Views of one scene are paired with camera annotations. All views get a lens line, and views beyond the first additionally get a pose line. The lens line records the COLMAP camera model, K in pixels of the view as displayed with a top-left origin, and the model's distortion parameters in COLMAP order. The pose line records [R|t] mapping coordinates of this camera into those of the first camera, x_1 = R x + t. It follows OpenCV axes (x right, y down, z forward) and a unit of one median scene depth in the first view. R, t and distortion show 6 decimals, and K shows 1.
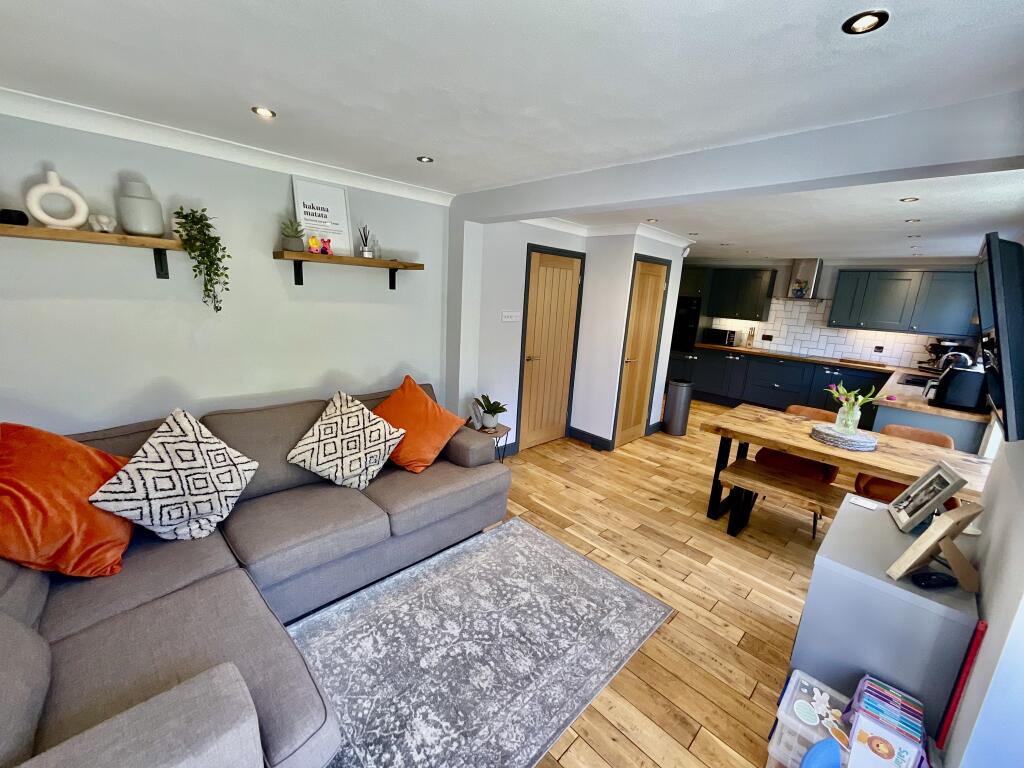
lens RADIAL K [[412.4, 0, 506.8], [0, 412.4, 386.4], [0, 0, 1]] dist [-0.006242, 0.002313]
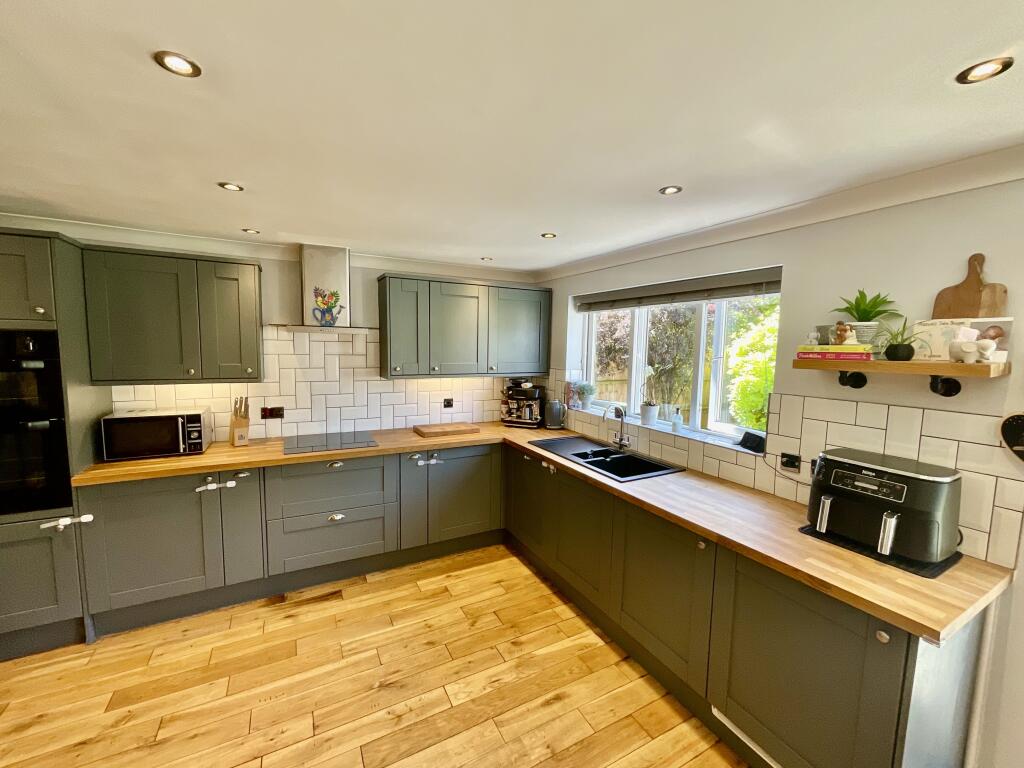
lens RADIAL K [[412.4, 0, 507.1], [0, 412.4, 377.8], [0, 0, 1]] dist [-0.006242, 0.002313]
pose [[0.286470, -0.133499, 0.948743, 0.294175], [0.211536, 0.974620, 0.073268, -0.142677], [-0.934445, 0.179705, 0.307439, 0.643697]]
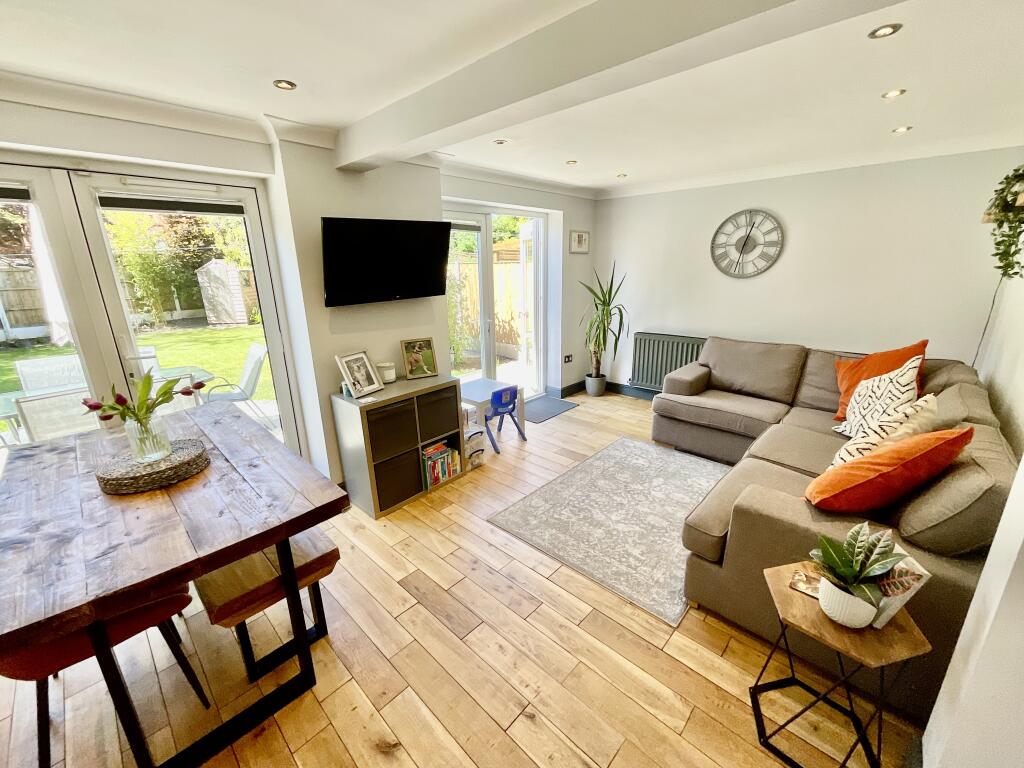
lens RADIAL K [[412.4, 0, 509.9], [0, 412.4, 382.2], [0, 0, 1]] dist [-0.006242, 0.002313]
pose [[-0.998342, -0.020688, -0.053722, 0.468373], [-0.044290, 0.872171, 0.487192, -0.419328], [0.036776, 0.488763, -0.871641, 2.077351]]
